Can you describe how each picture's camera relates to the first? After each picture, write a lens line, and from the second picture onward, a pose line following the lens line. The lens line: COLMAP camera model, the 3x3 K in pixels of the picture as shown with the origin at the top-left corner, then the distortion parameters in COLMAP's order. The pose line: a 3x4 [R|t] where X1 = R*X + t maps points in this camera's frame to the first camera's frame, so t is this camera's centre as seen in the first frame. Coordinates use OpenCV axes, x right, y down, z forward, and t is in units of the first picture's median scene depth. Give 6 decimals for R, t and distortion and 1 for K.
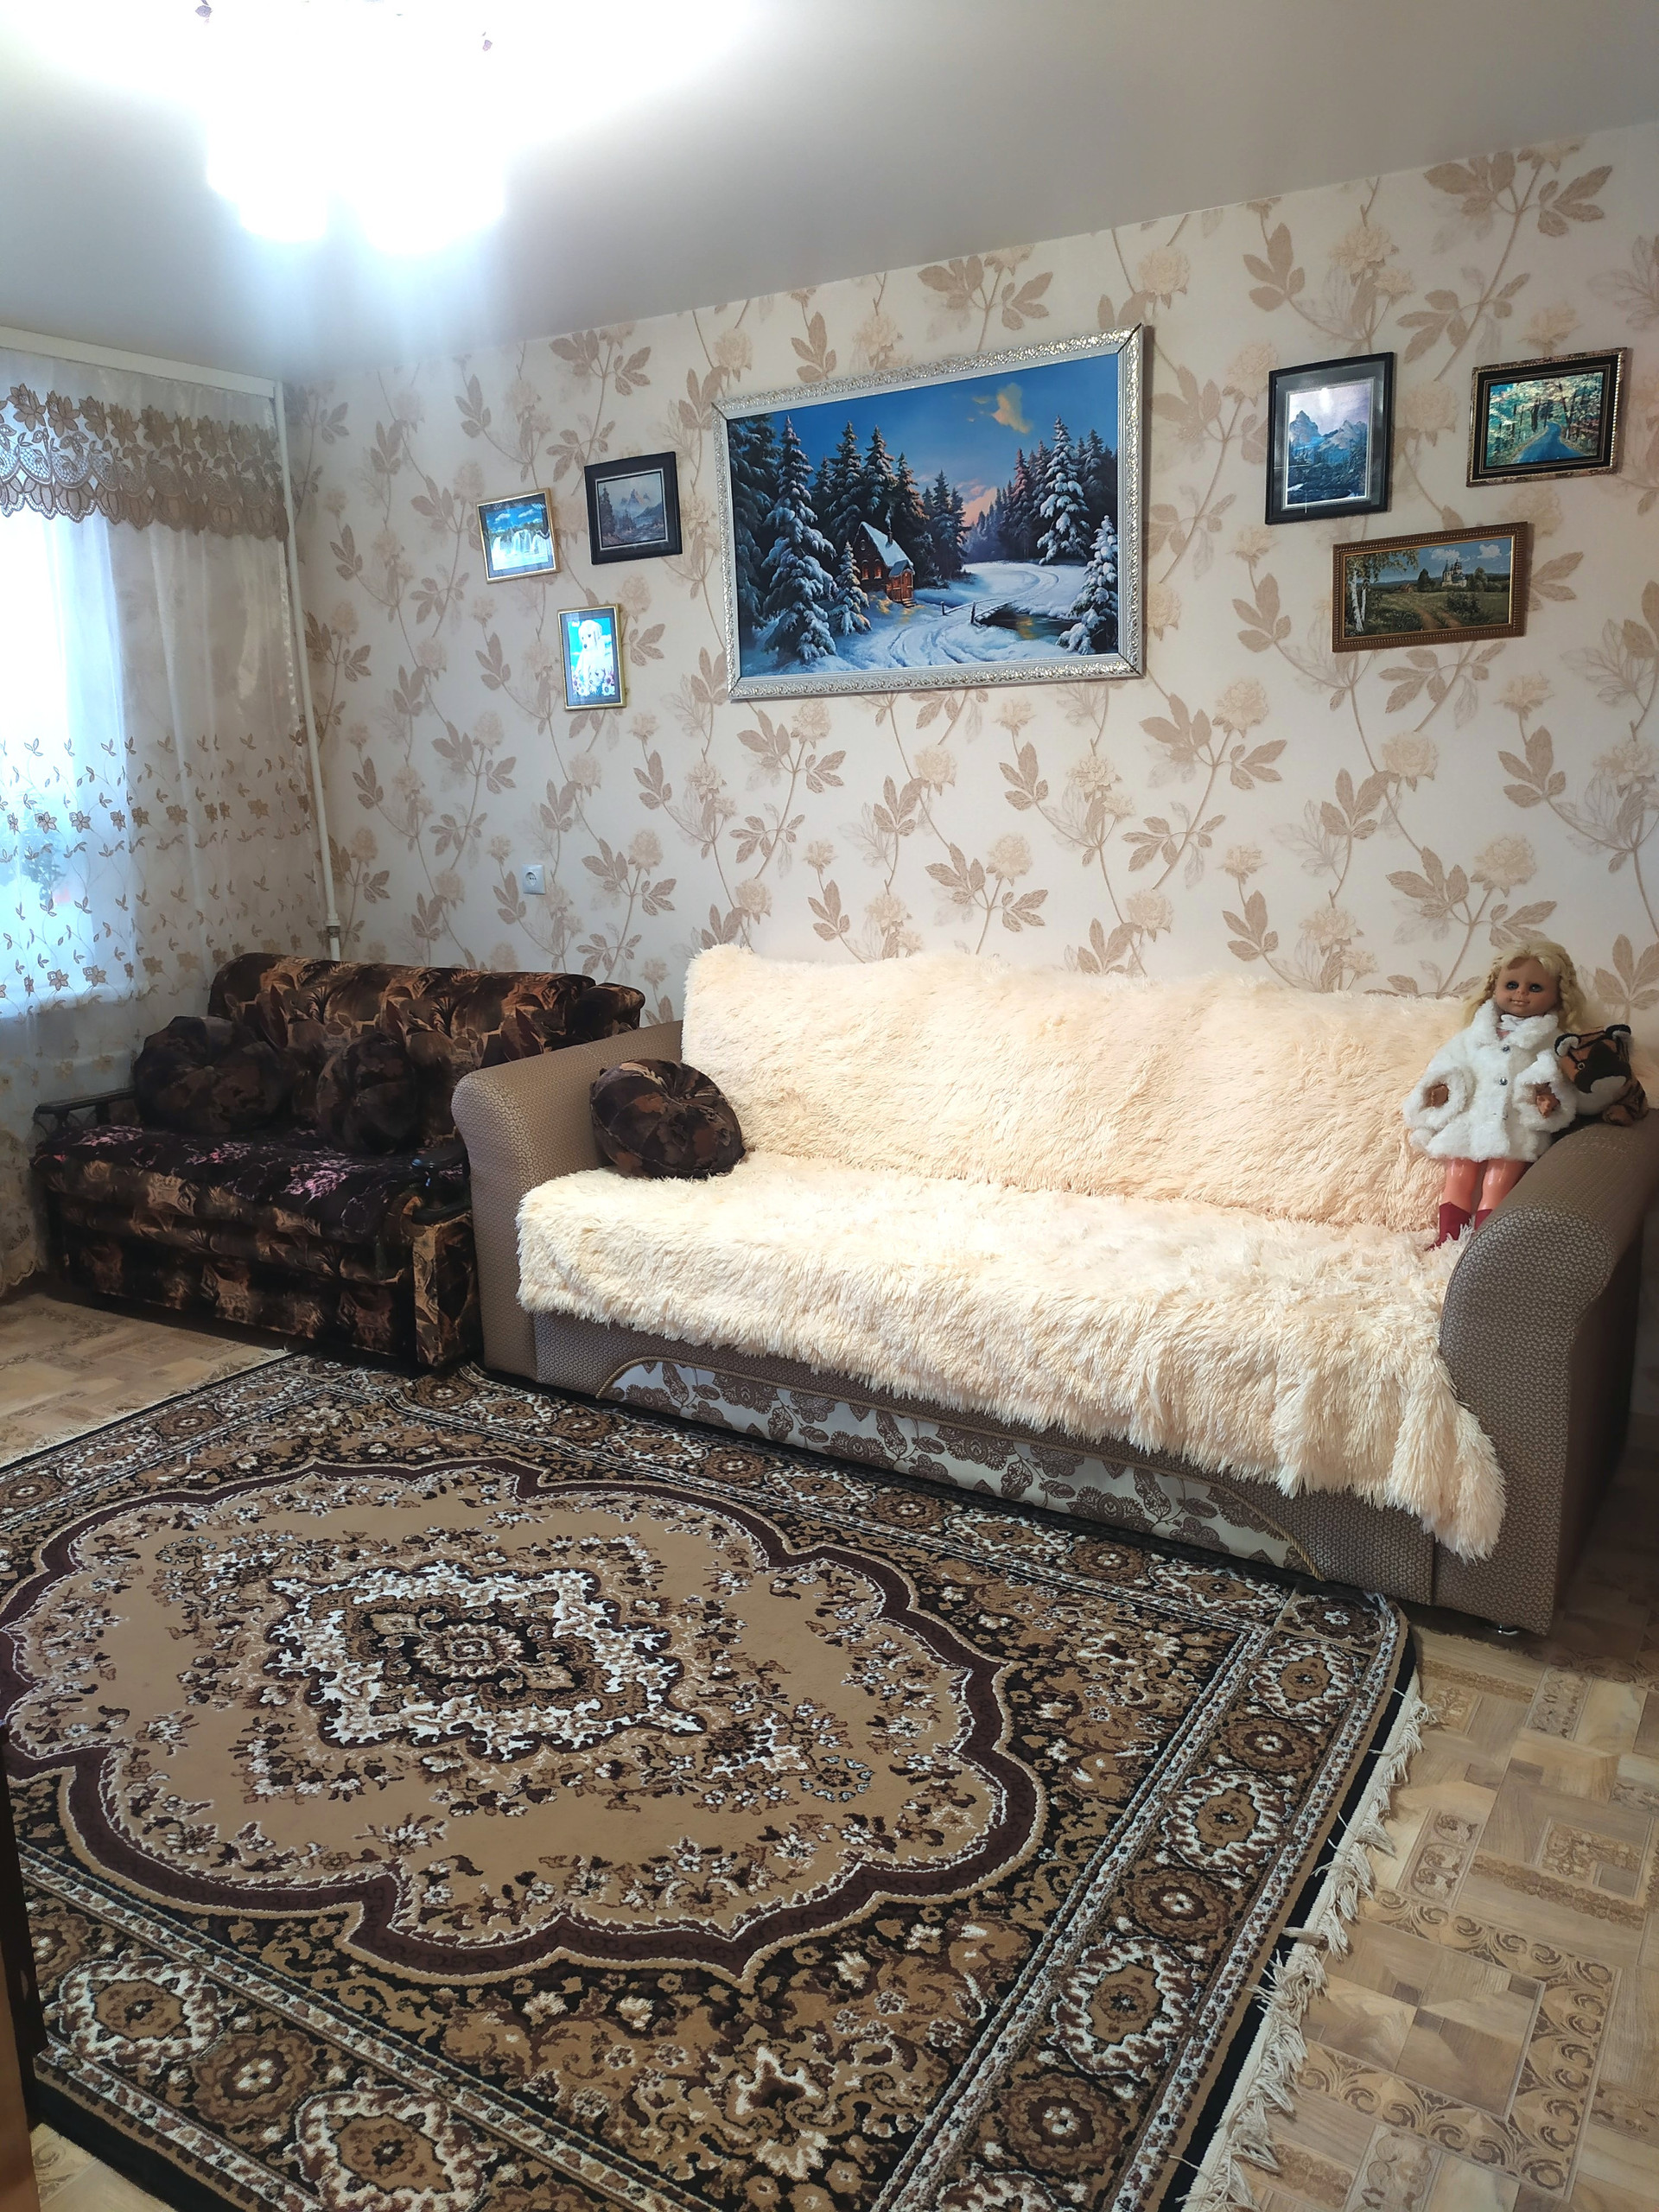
lens RADIAL K [[1616.8, 0, 829.5], [0, 1616.8, 1106.0], [0, 0, 1]] dist [0.064755, -0.039293]
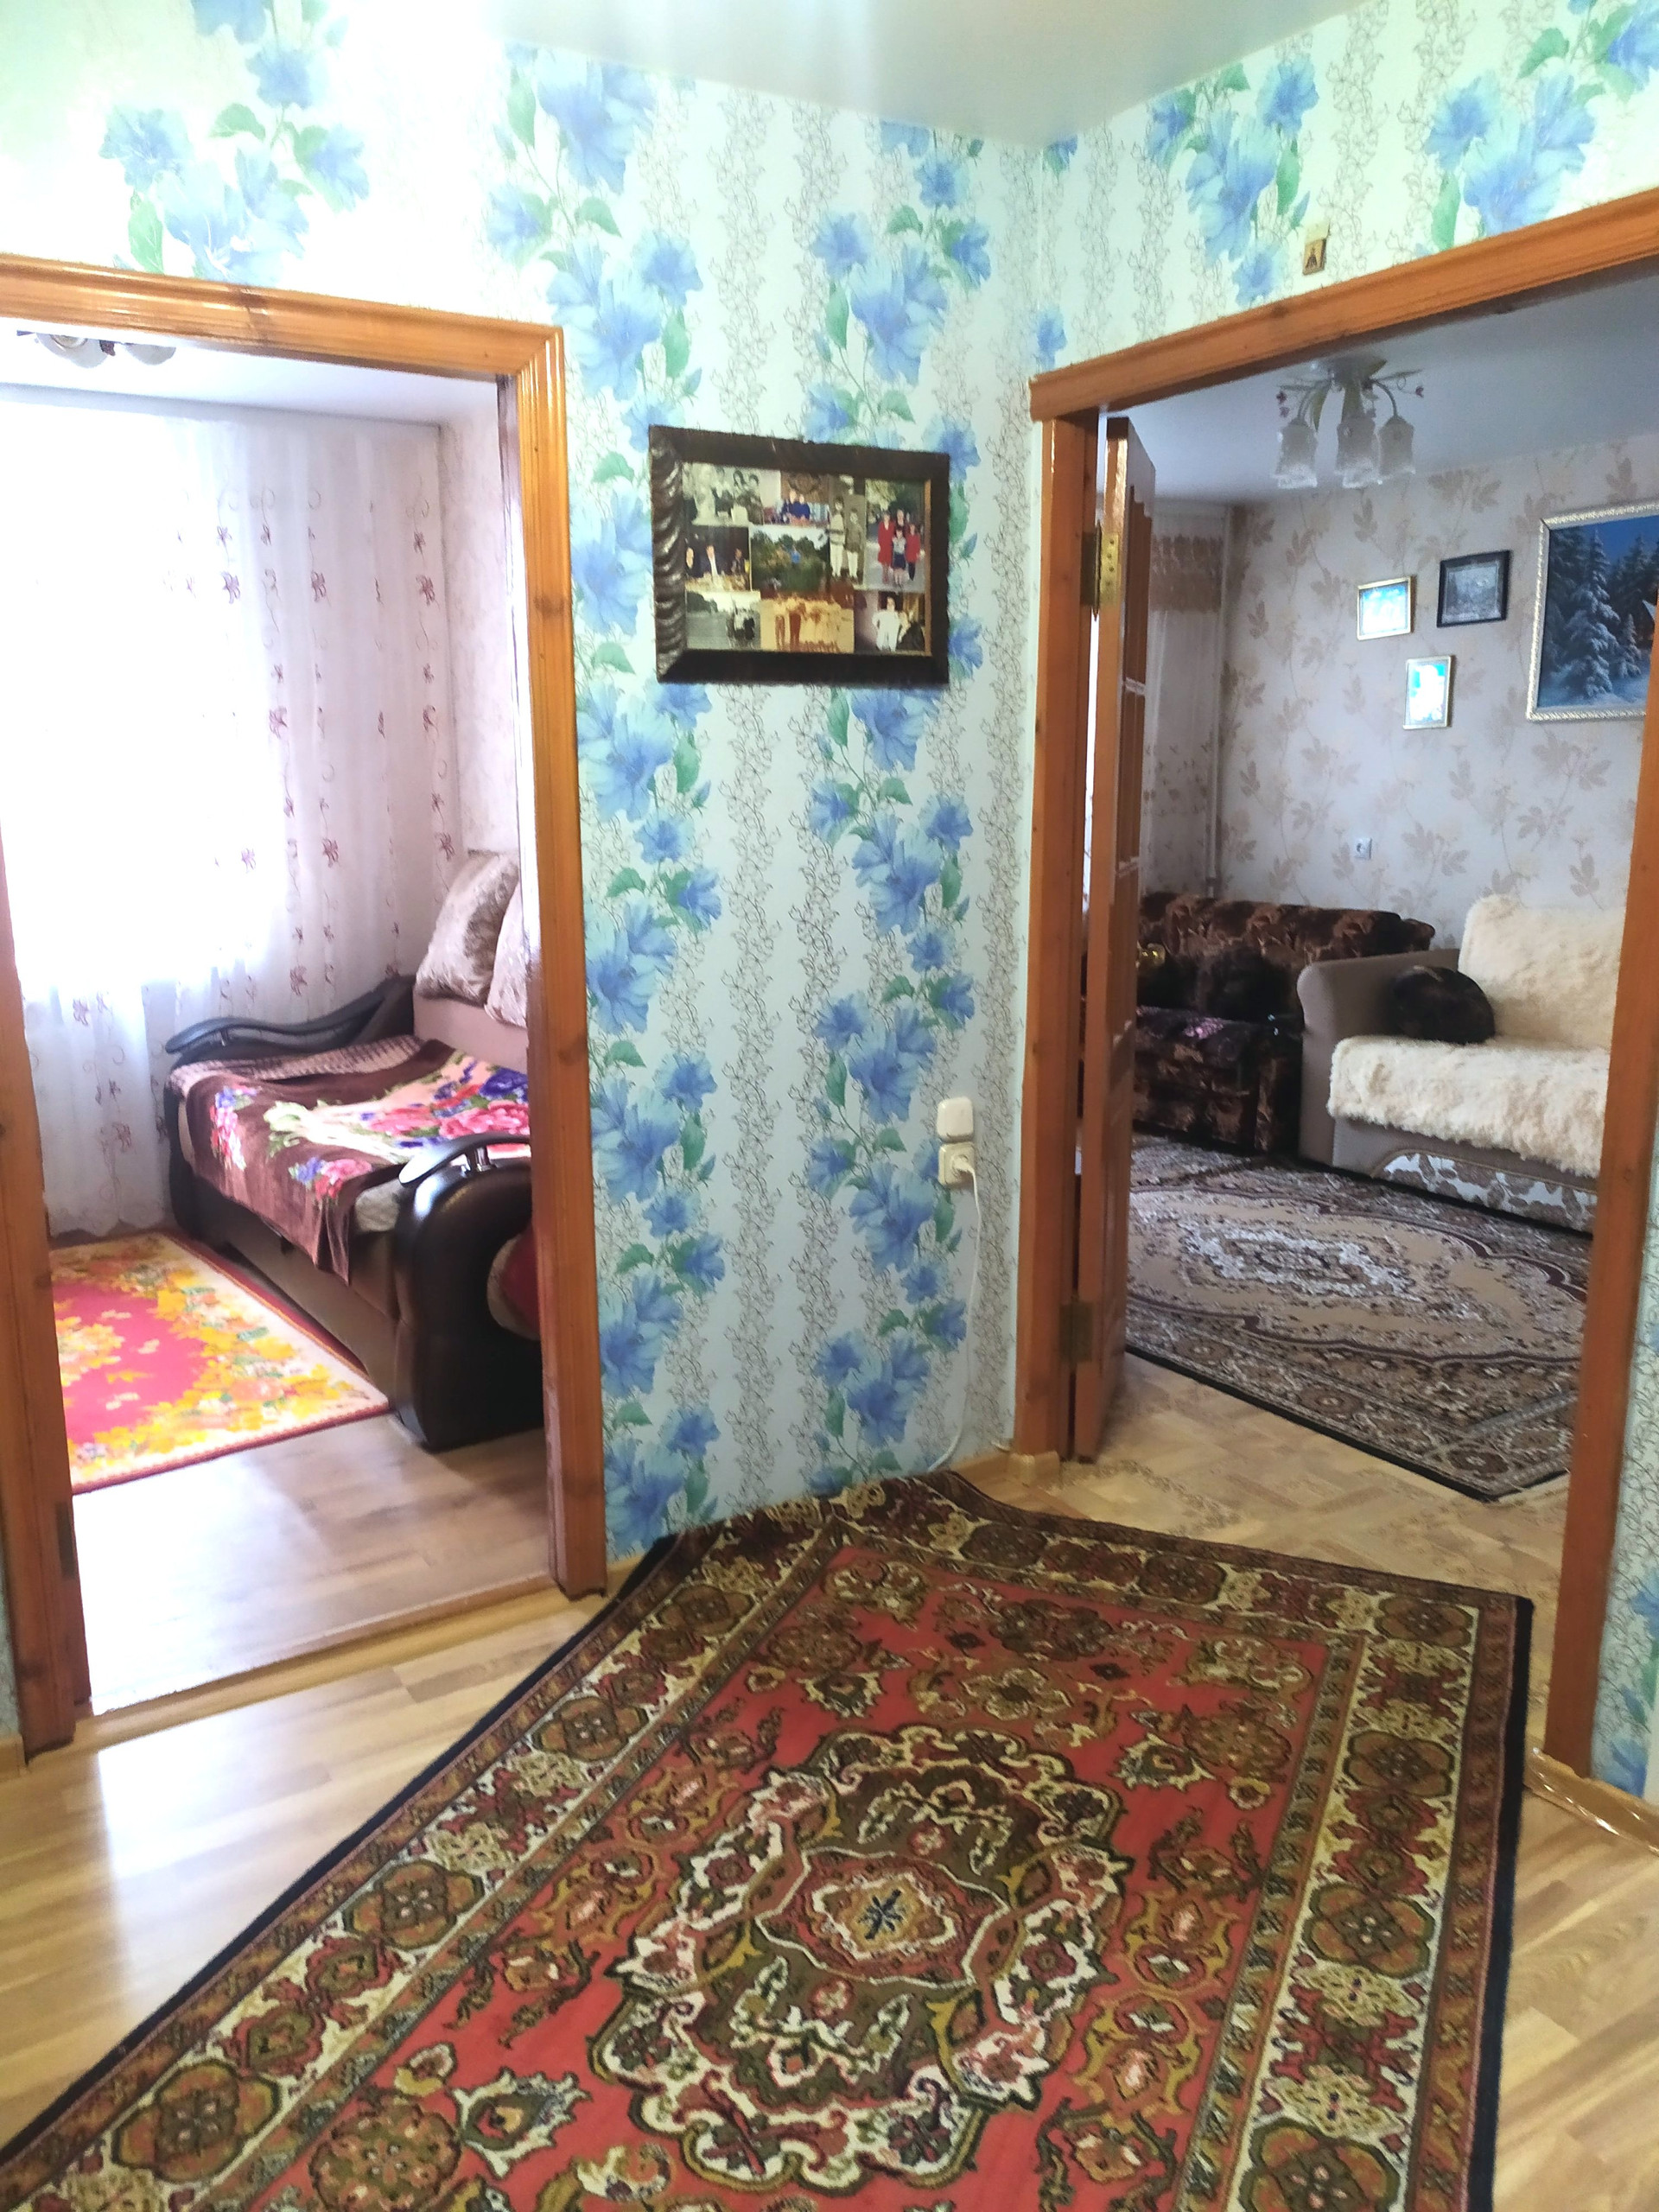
lens RADIAL K [[1654.1, 0, 837.3], [0, 1654.1, 1126.7], [0, 0, 1]] dist [0.057754, -0.039969]
pose [[0.896593, 0.114206, -0.427876, 0.074552], [-0.110364, 0.993314, 0.033869, 0.136158], [0.428883, 0.016856, 0.903203, -0.666227]]
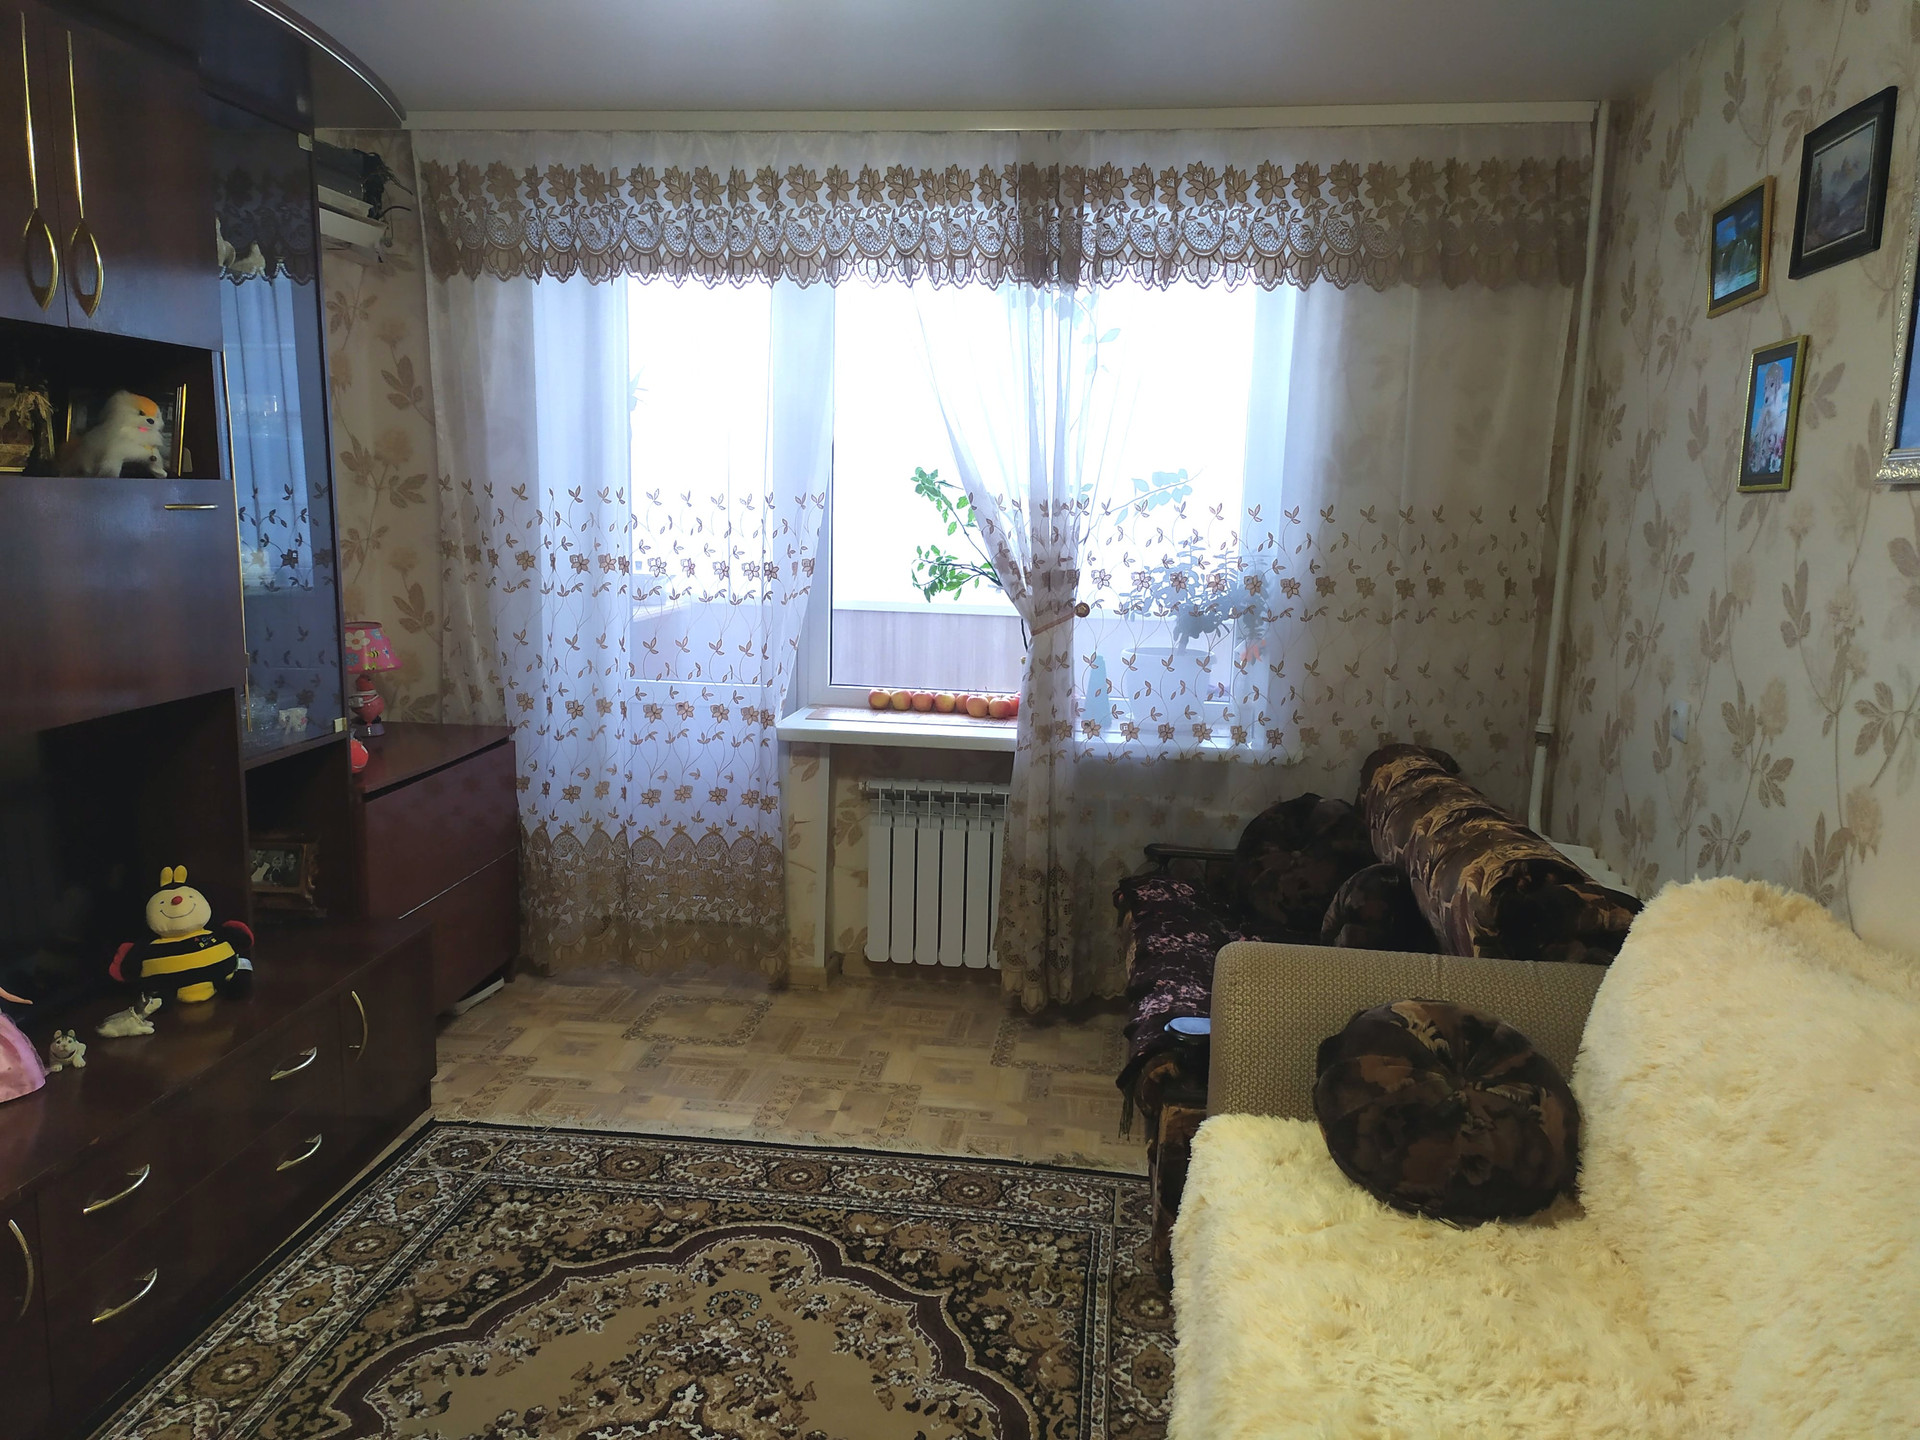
lens RADIAL K [[1435.7, 0, 962.9], [0, 1435.7, 724.7], [0, 0, 1]] dist [0.057754, -0.039969]
pose [[0.436021, 0.186990, -0.880296, 0.324566], [-0.242479, 0.966410, 0.085180, -0.152963], [0.866654, 0.176313, 0.466716, 0.560565]]
